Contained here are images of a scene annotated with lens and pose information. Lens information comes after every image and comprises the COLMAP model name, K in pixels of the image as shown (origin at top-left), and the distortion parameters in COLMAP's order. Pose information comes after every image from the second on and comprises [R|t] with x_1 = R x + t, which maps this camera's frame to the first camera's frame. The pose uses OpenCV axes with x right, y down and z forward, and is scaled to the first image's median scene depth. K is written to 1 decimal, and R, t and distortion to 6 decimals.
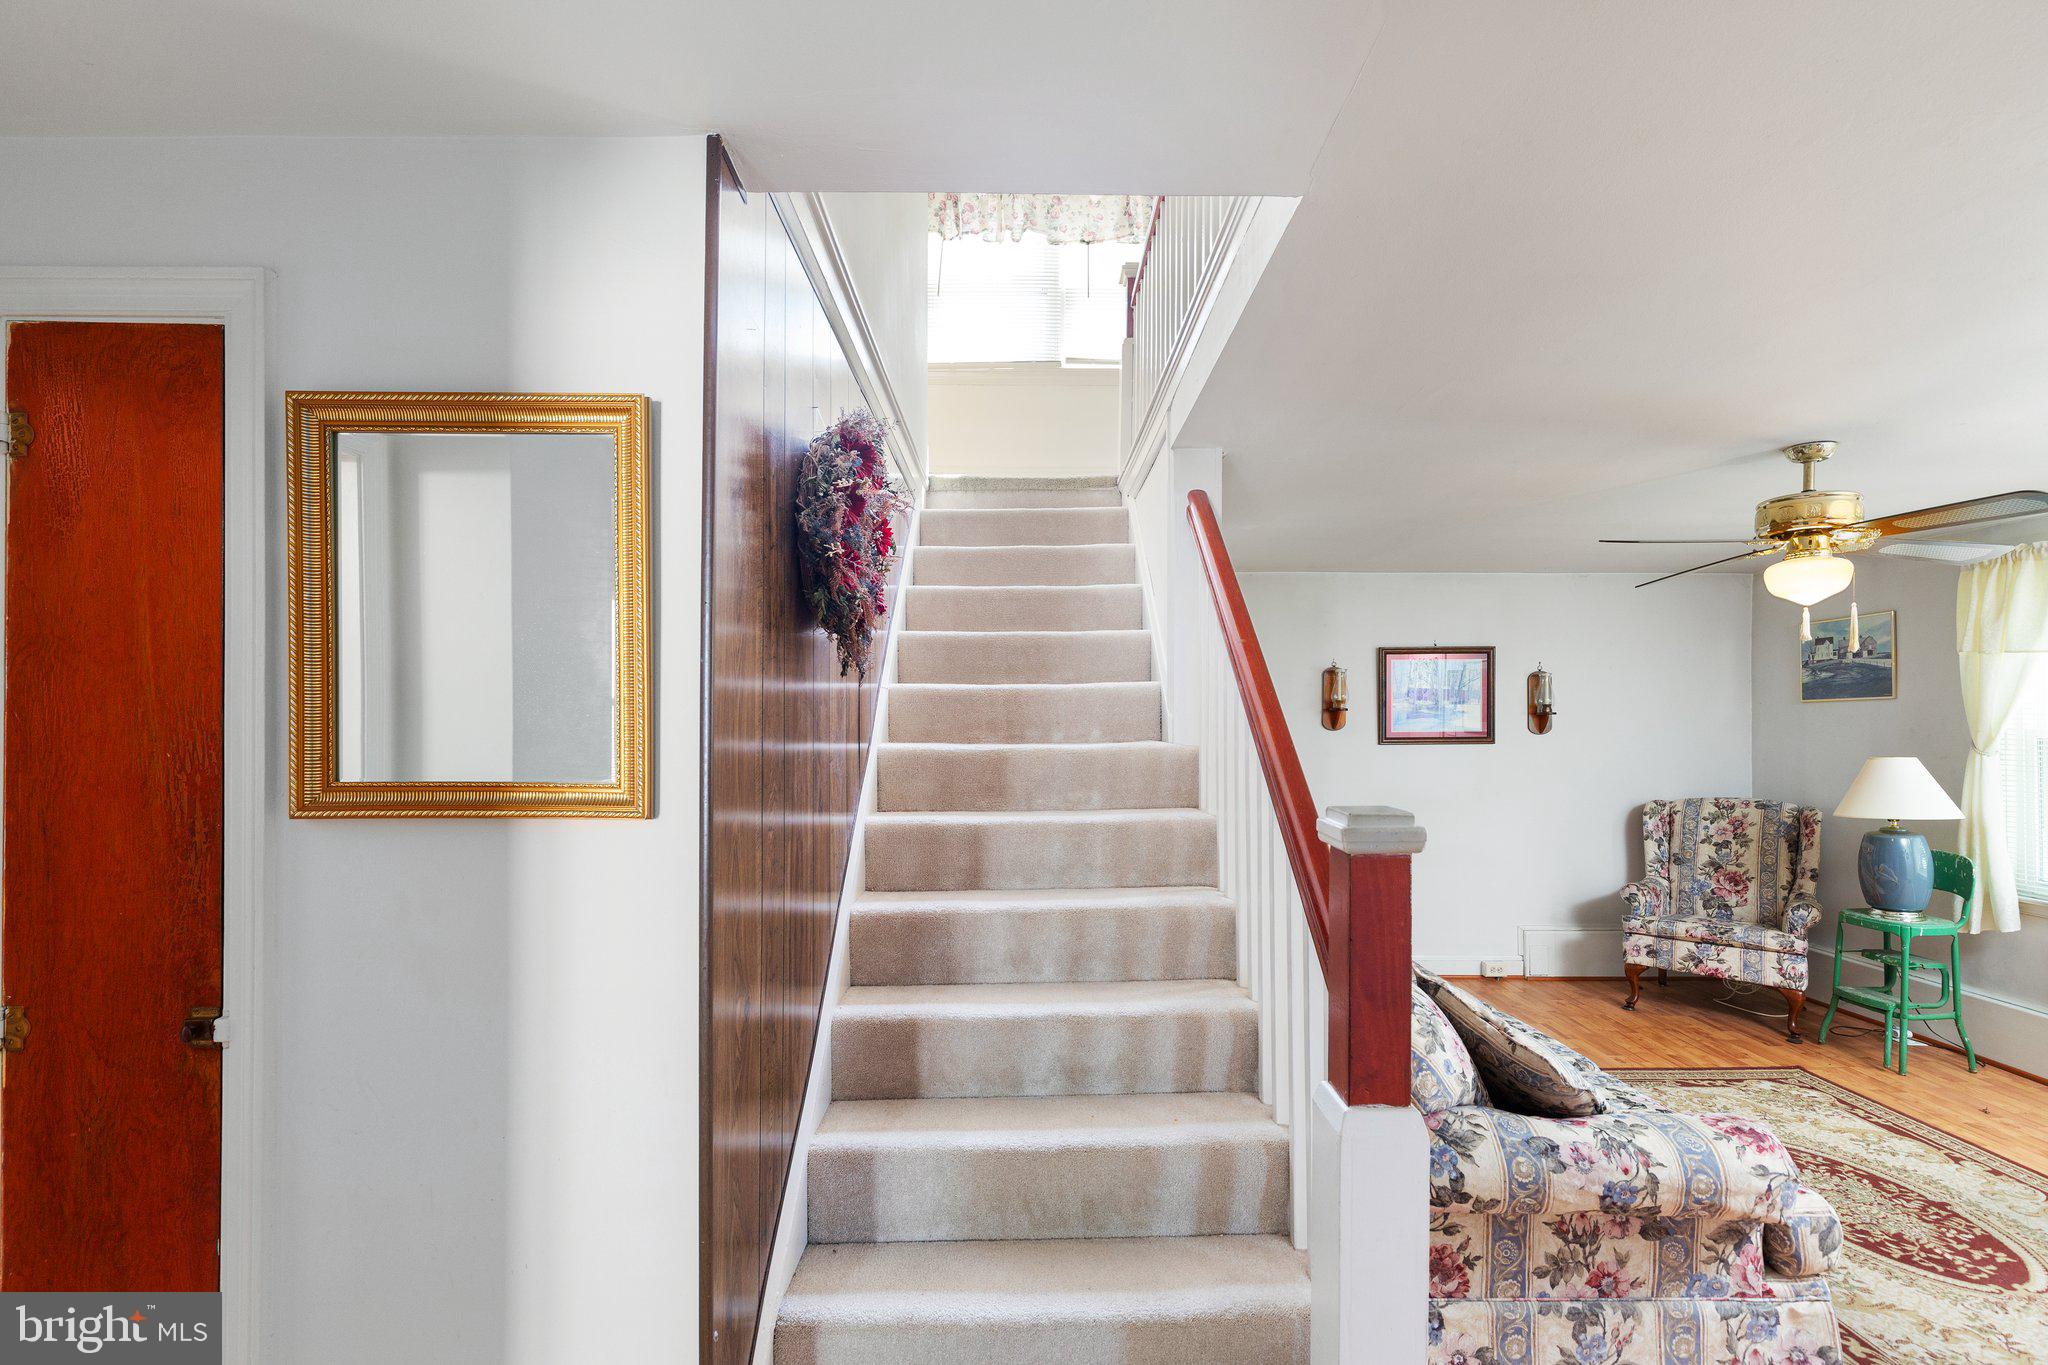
lens RADIAL K [[929.9, 0, 1042.8], [0, 929.9, 730.6], [0, 0, 1]] dist [0.003435, -0.001657]
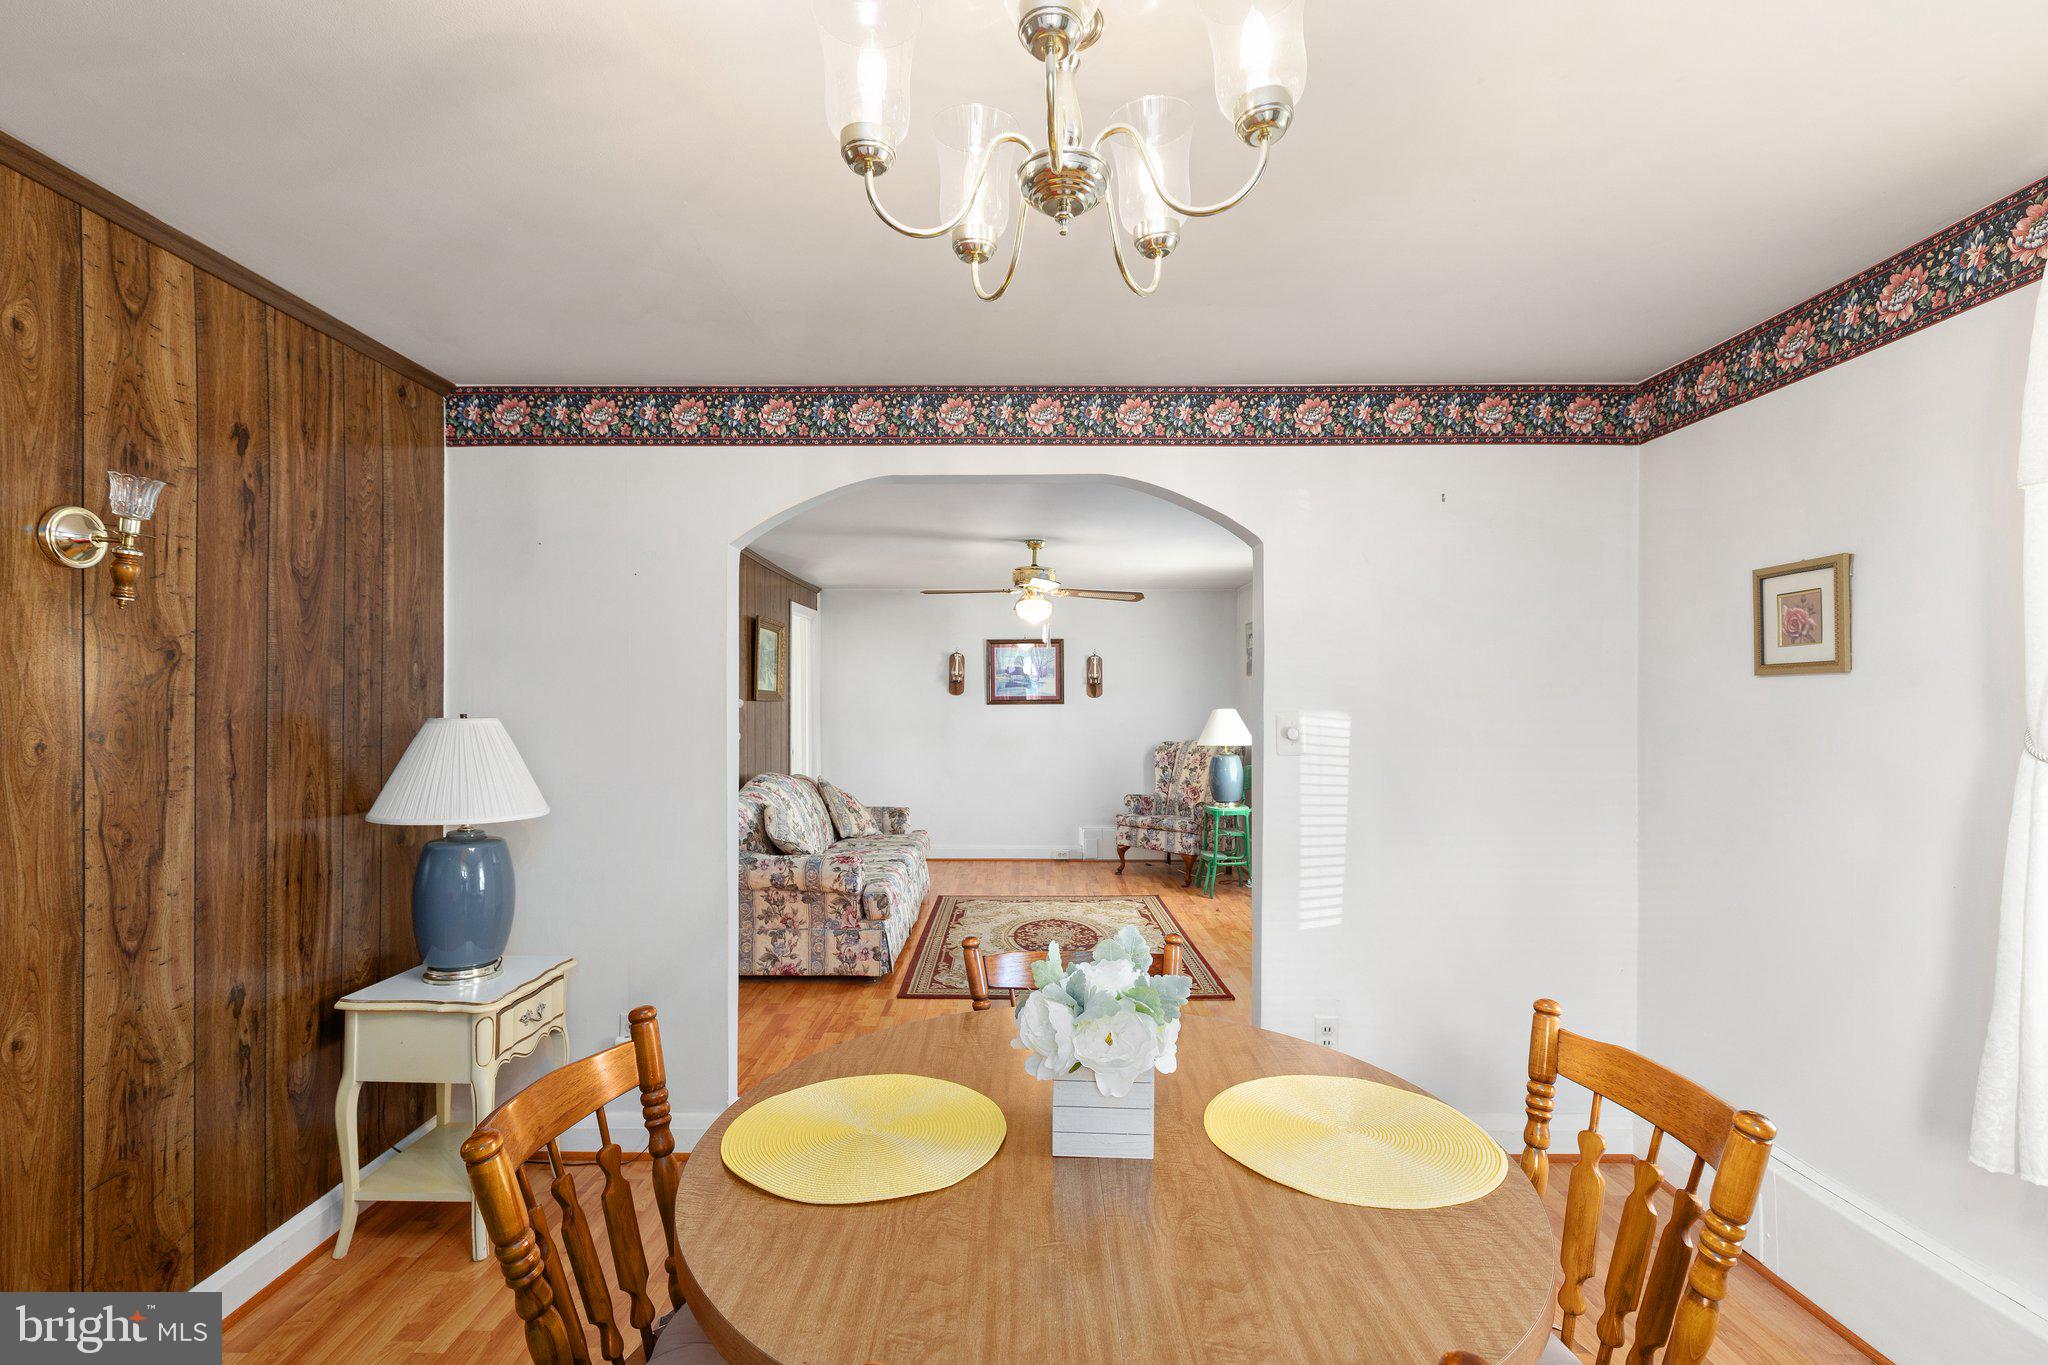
lens RADIAL K [[929.9, 0, 1033.0], [0, 929.9, 701.8], [0, 0, 1]] dist [0.003435, -0.001657]
pose [[0.999947, -0.003396, -0.009726, 0.537192], [0.003334, 0.999974, -0.006338, 0.023777], [0.009748, 0.006305, 0.999933, -0.578742]]
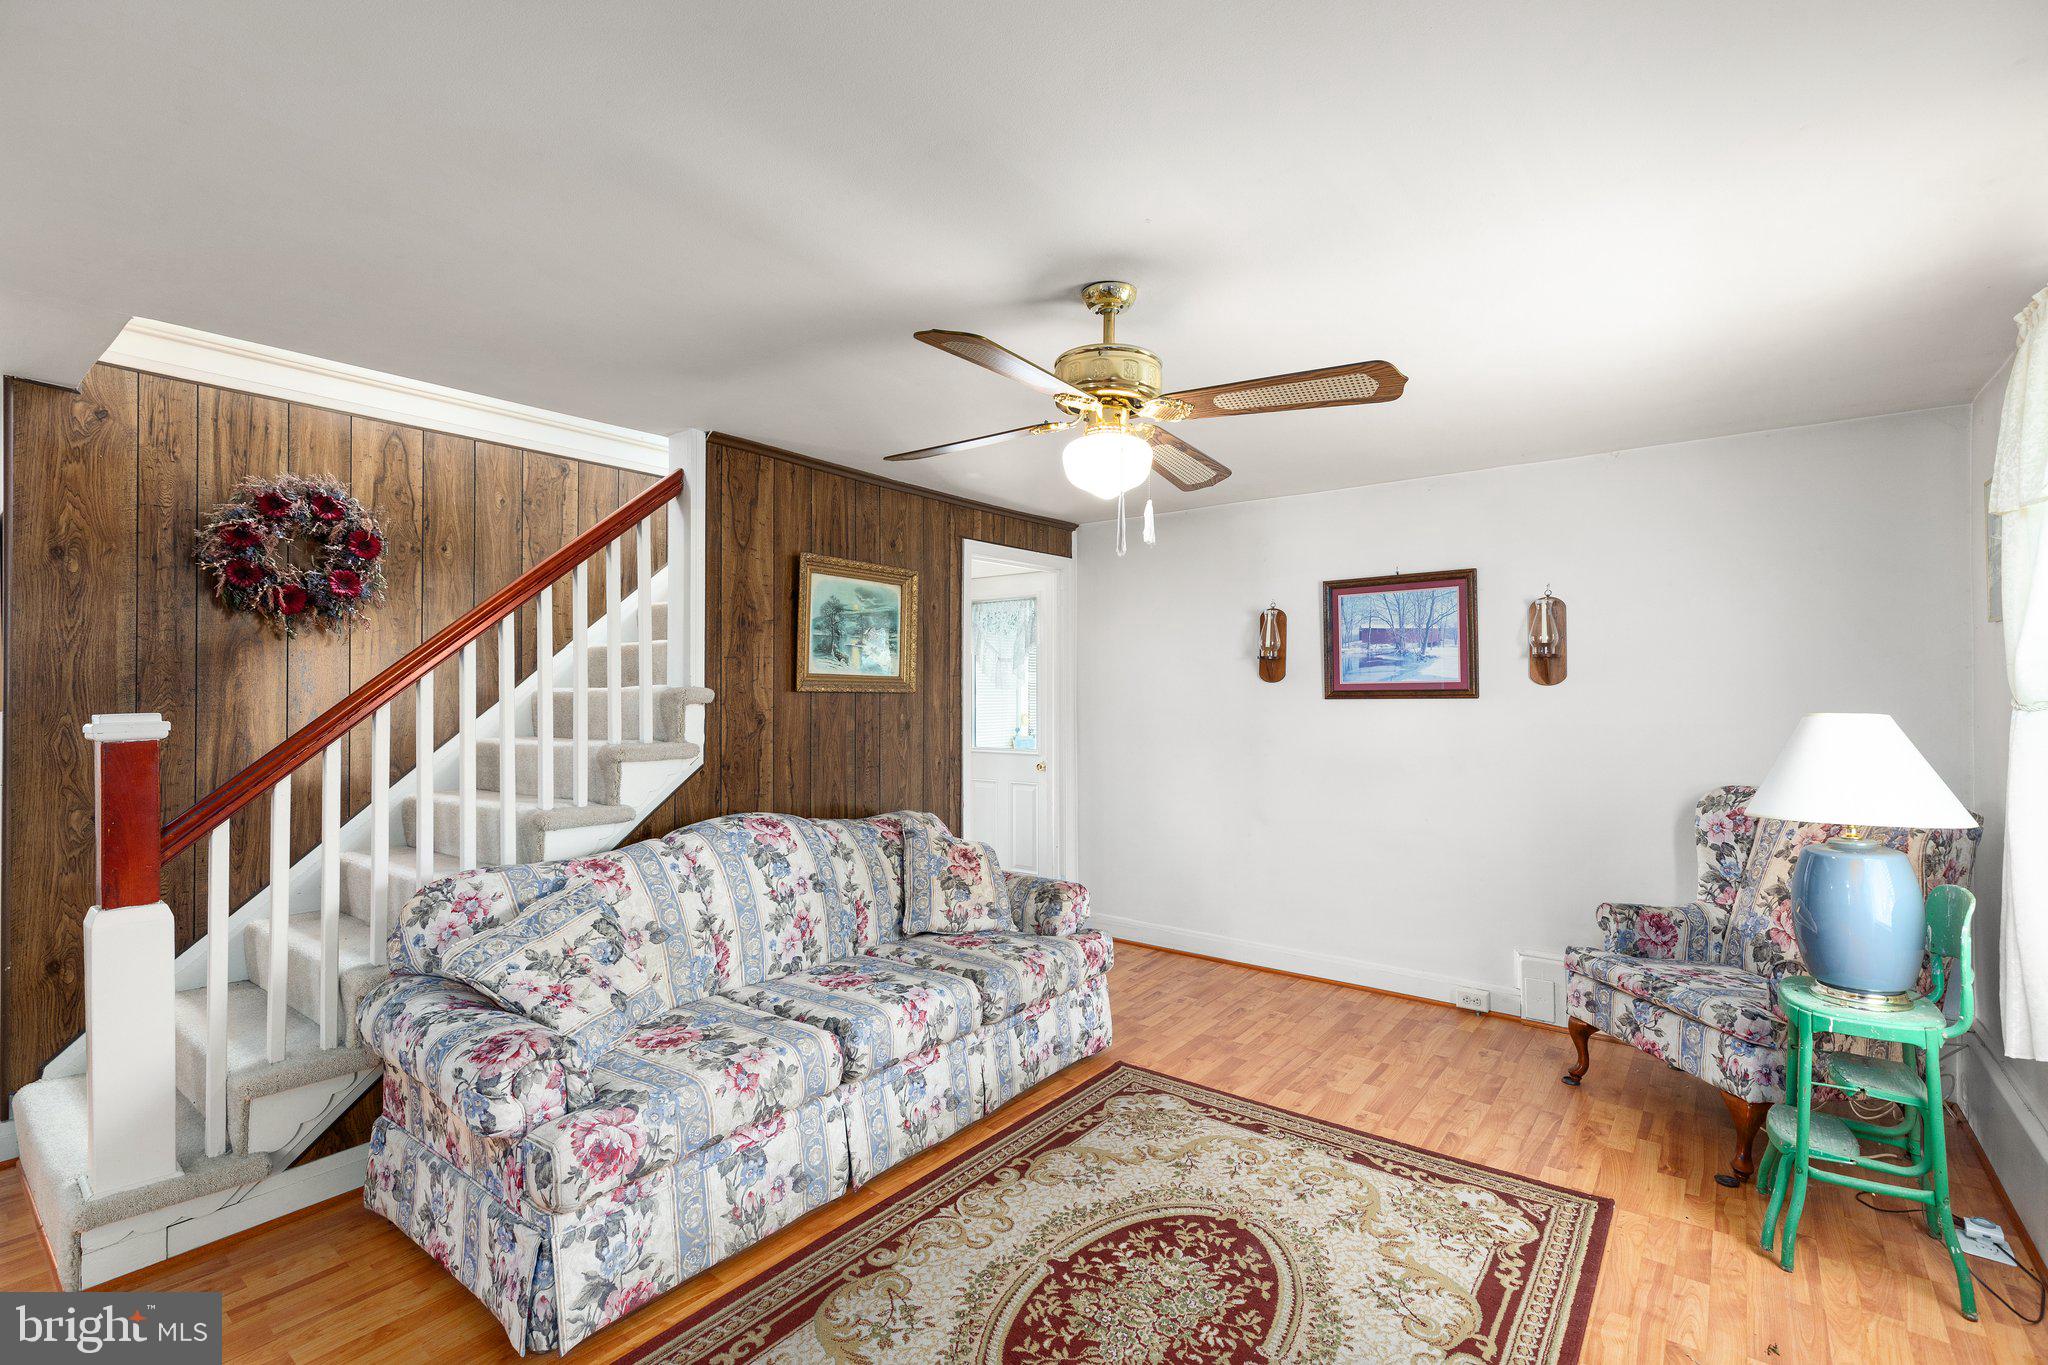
lens RADIAL K [[929.9, 0, 1023.3], [0, 929.9, 679.7], [0, 0, 1]] dist [0.003435, -0.001657]
pose [[0.781407, -0.013147, -0.623883, 0.793883], [-0.002241, 0.999712, -0.023874, 0.021599], [0.624017, 0.020053, 0.781153, 0.224379]]
